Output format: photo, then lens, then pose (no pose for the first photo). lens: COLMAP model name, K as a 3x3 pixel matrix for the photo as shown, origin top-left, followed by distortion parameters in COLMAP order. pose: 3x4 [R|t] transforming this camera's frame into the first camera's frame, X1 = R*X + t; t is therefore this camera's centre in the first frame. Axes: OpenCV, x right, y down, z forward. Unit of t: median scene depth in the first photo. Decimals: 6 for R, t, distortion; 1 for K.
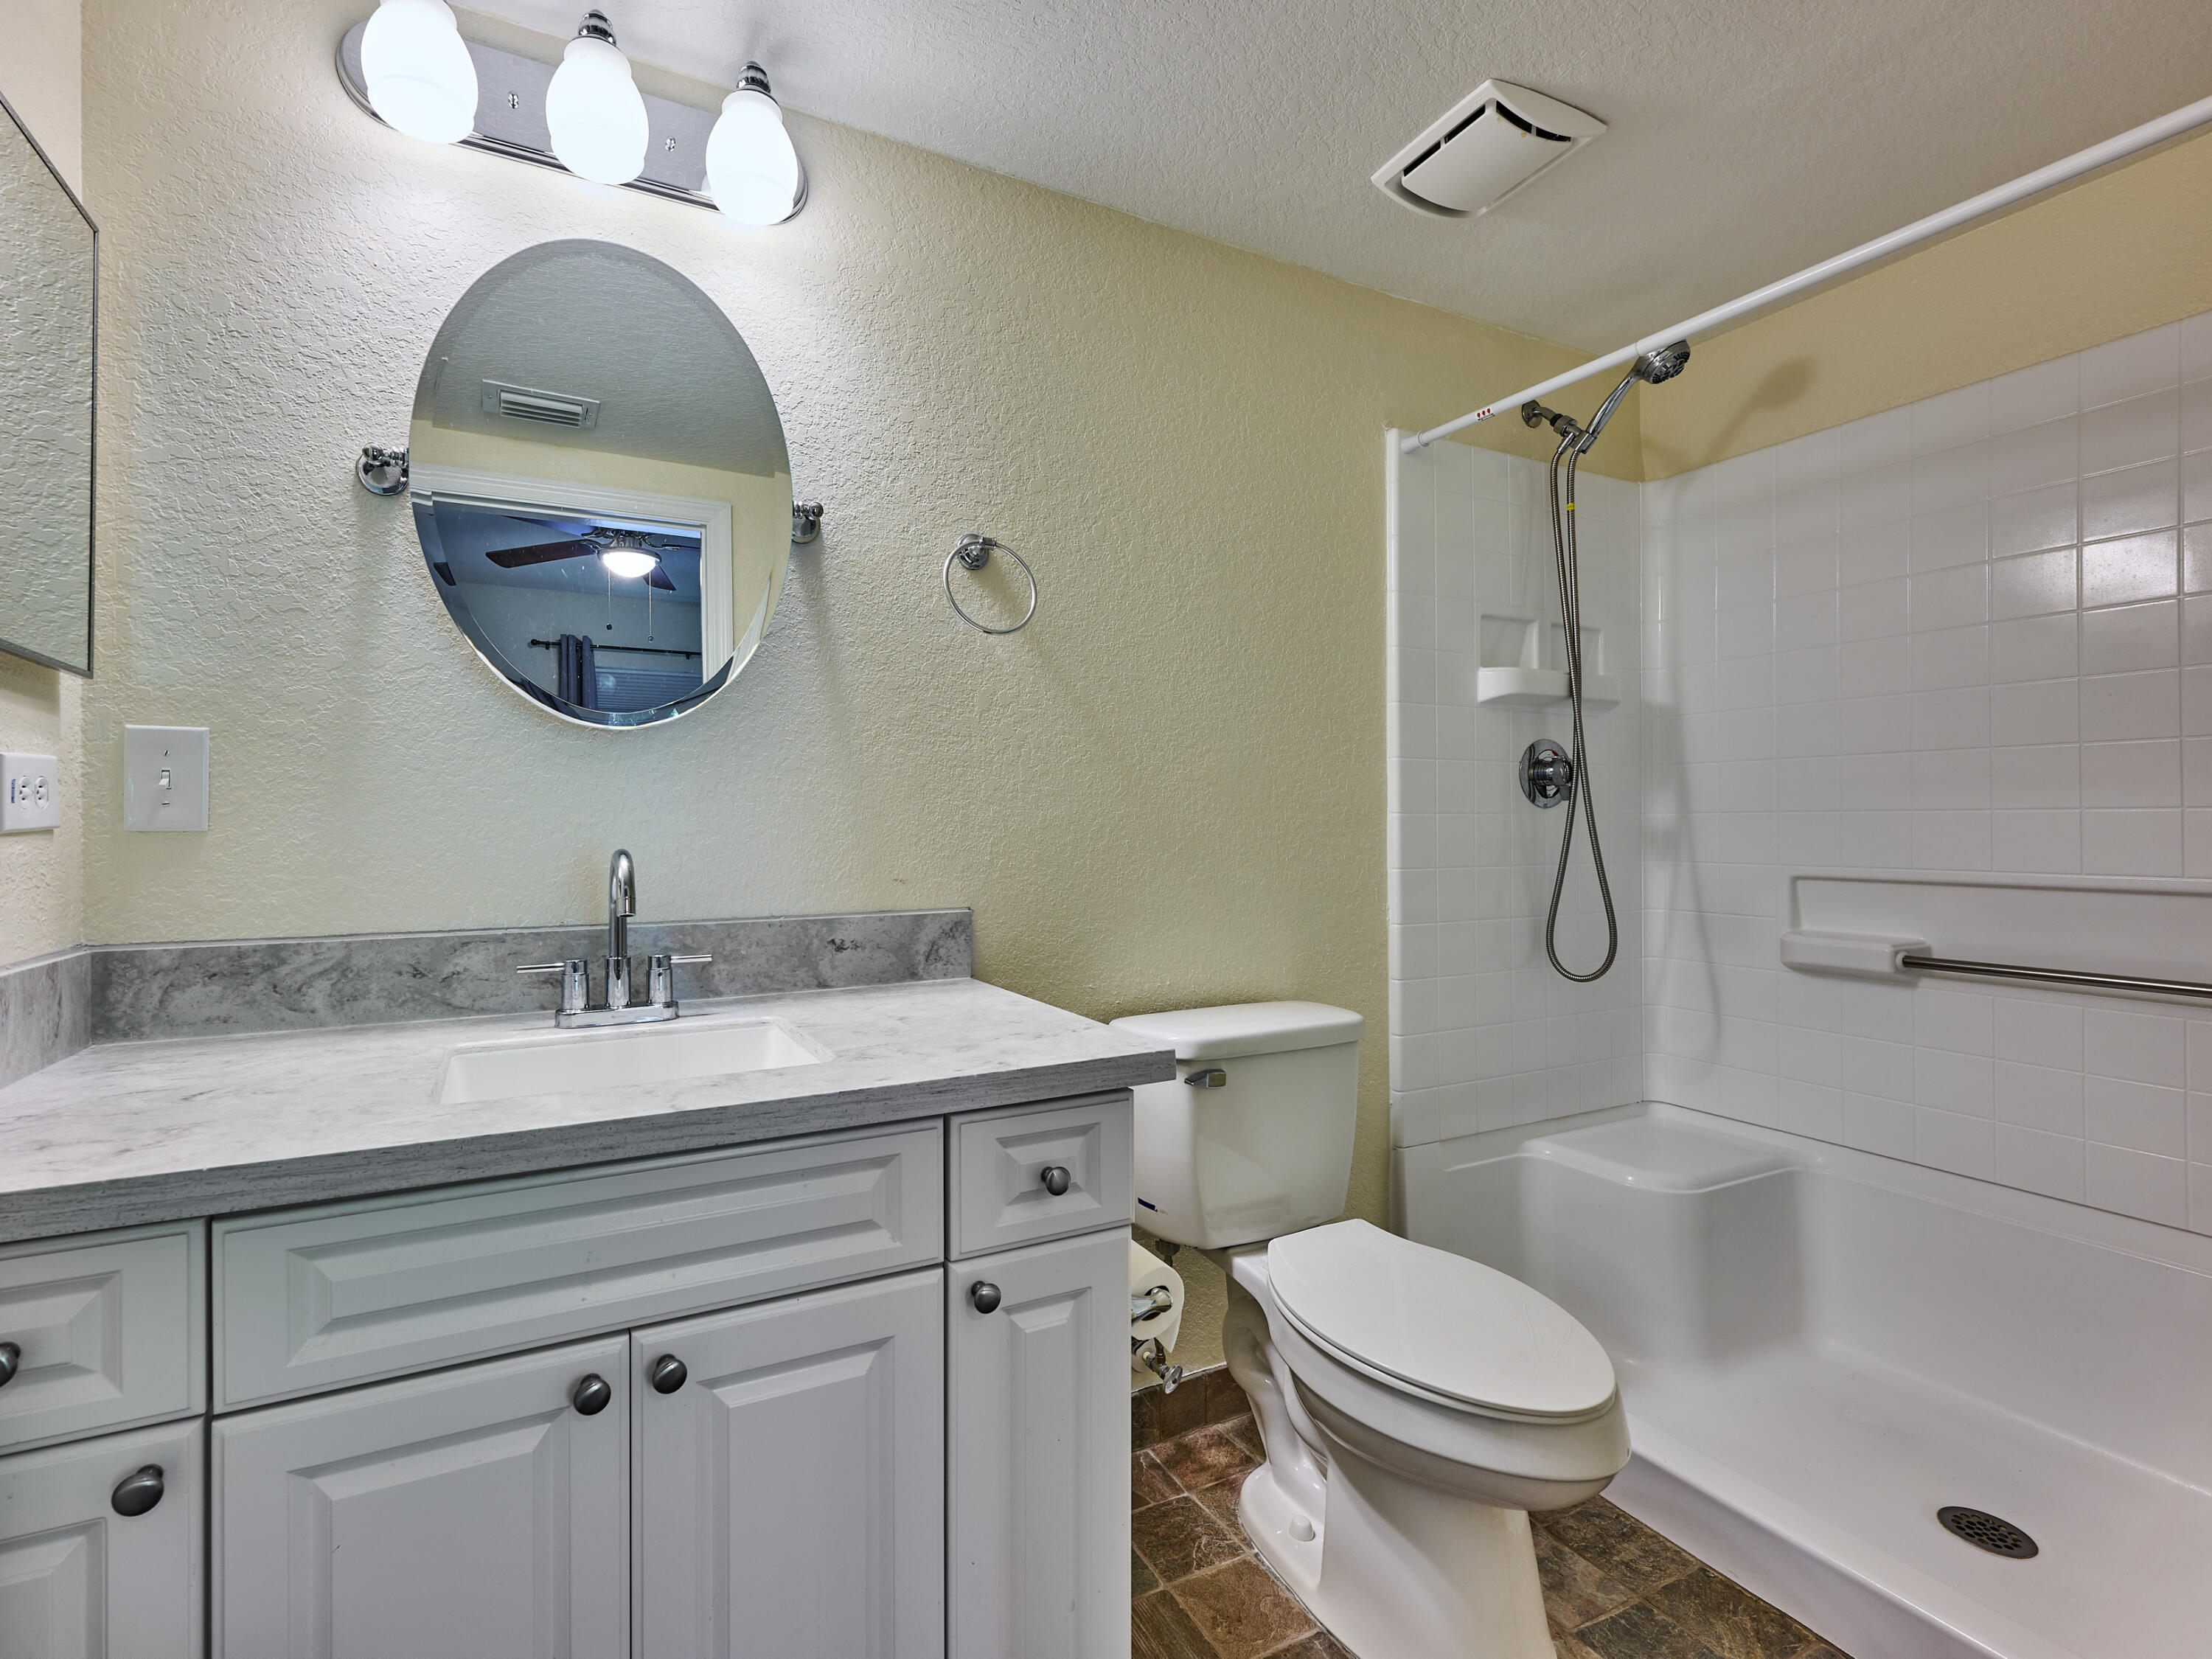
lens RADIAL K [[985.8, 0, 1118.5], [0, 985.8, 848.9], [0, 0, 1]] dist [-0.001531, 0.000076]
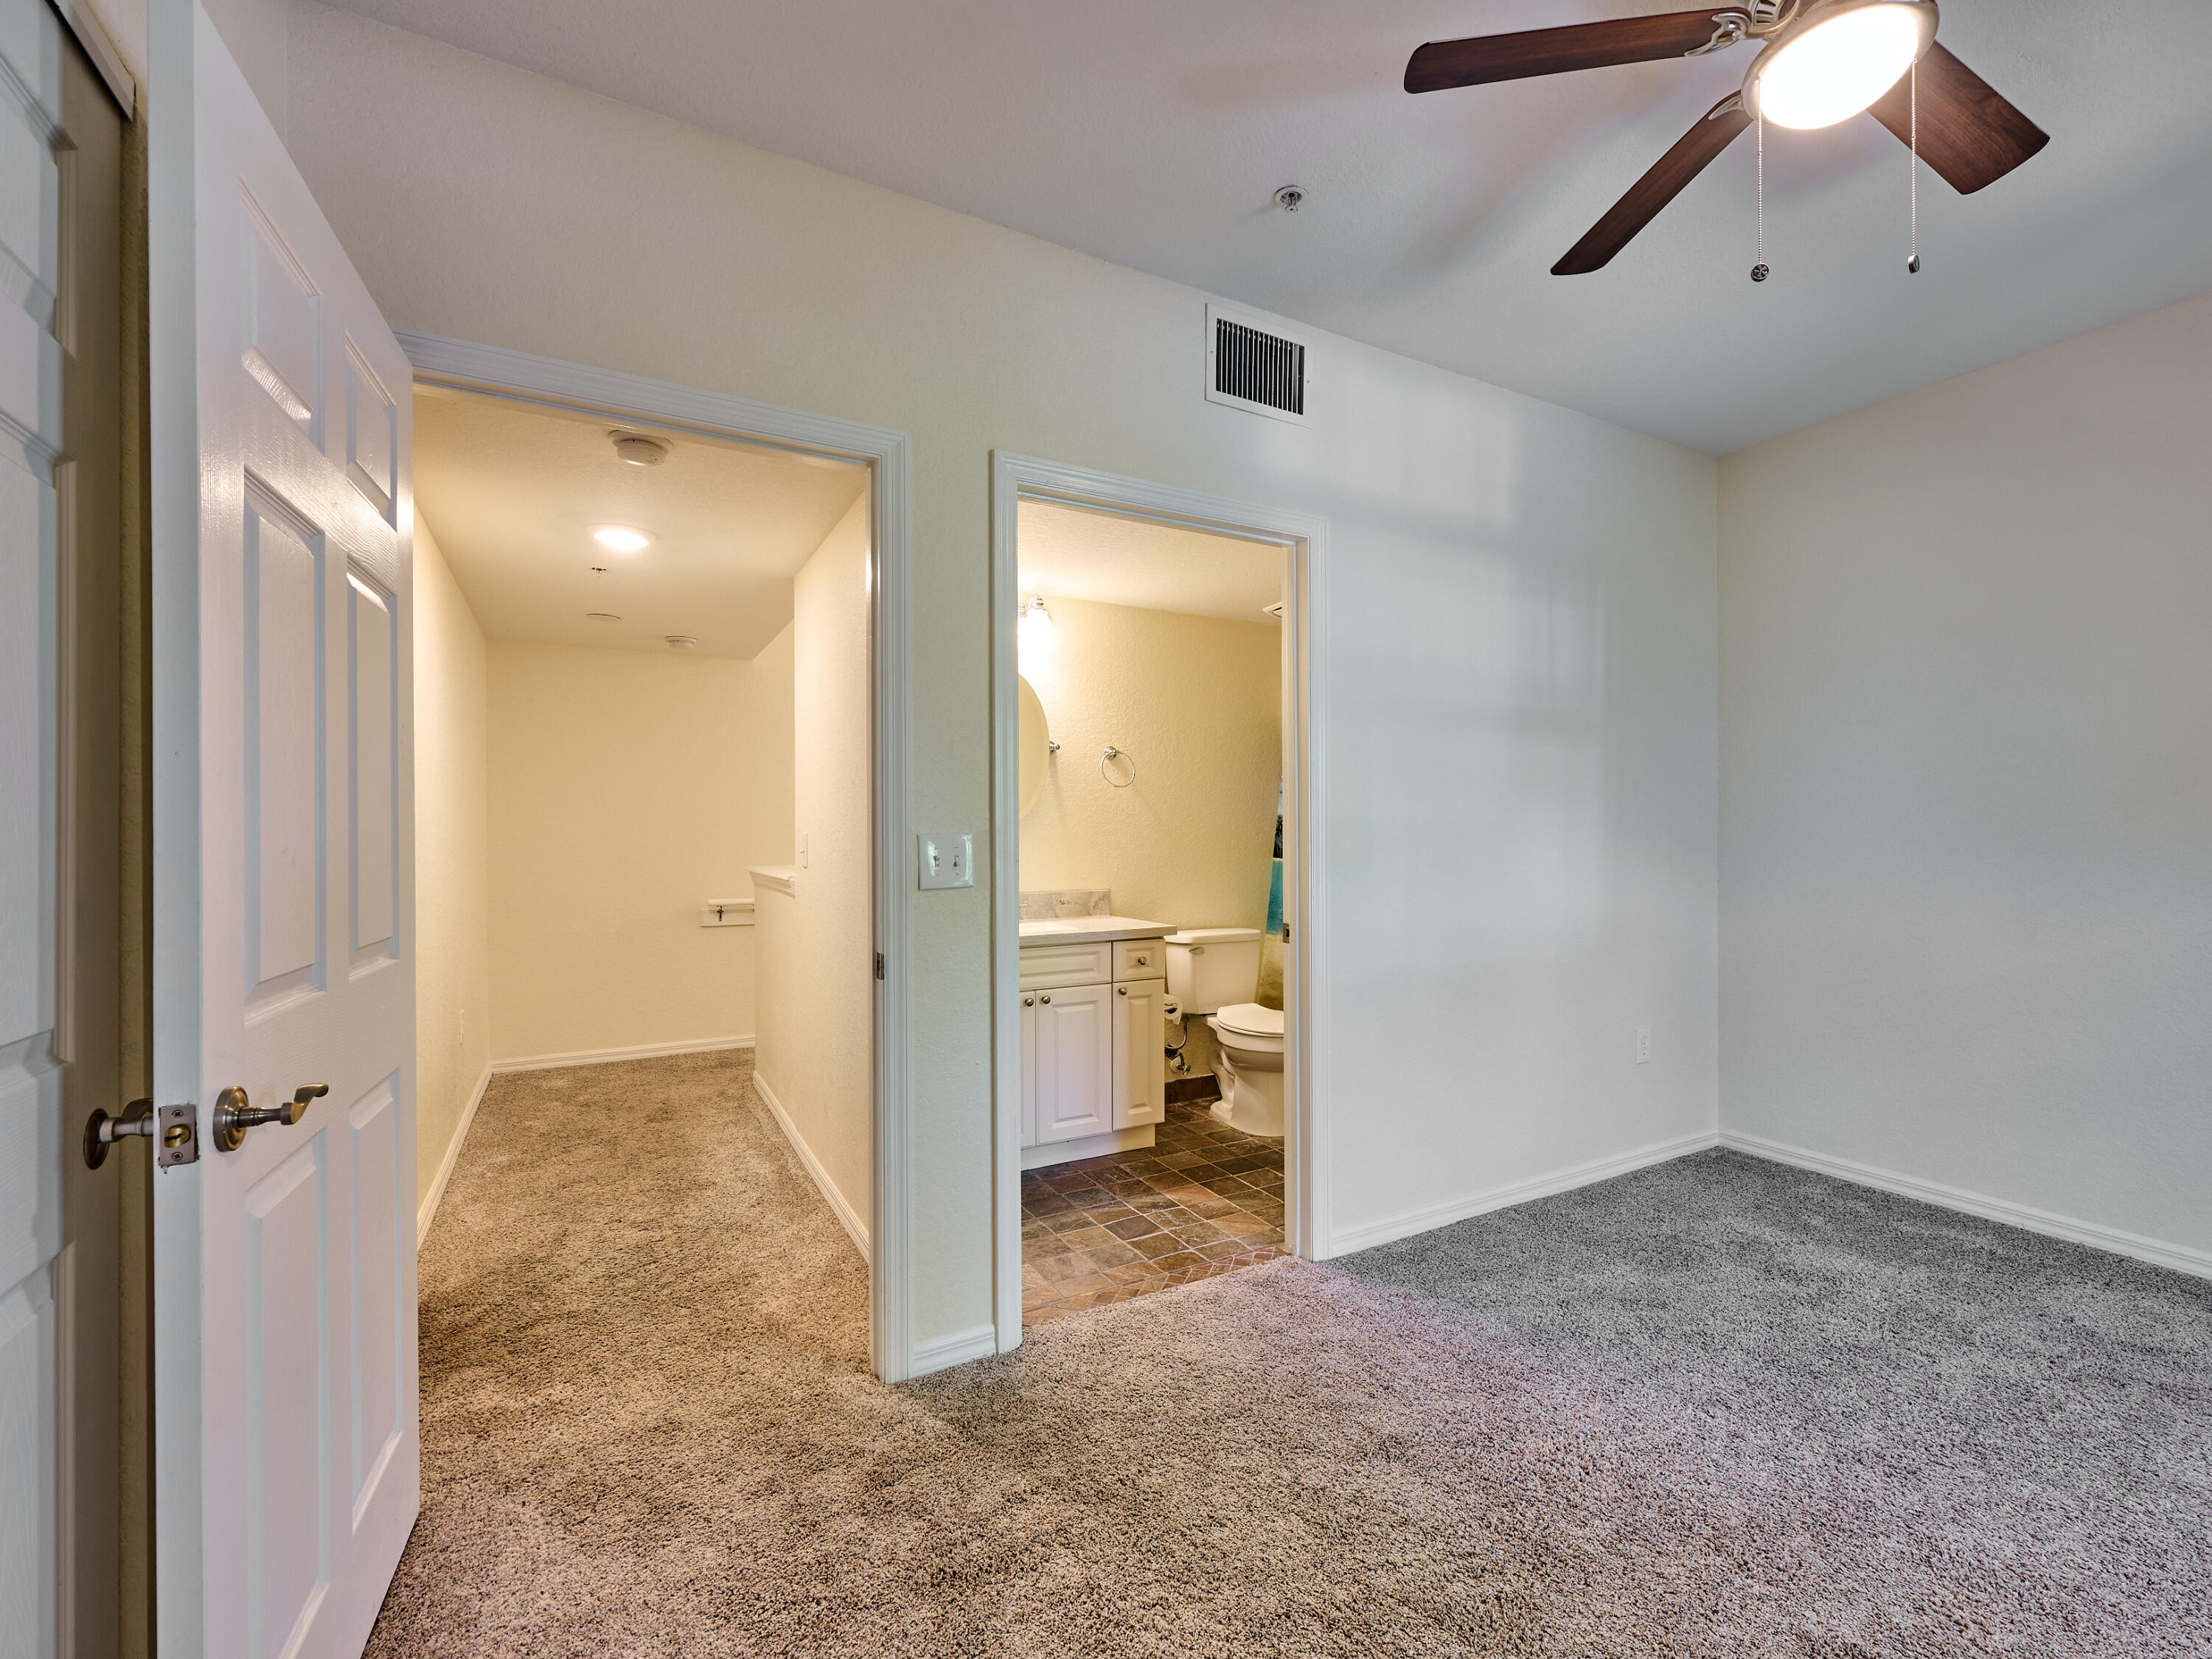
lens RADIAL K [[985.8, 0, 1118.5], [0, 985.8, 848.9], [0, 0, 1]] dist [-0.001531, 0.000076]
pose [[0.996090, 0.000957, -0.088338, 0.115499], [-0.001260, 0.999994, -0.003376, -0.042469], [0.088334, 0.003474, 0.996085, -1.771836]]
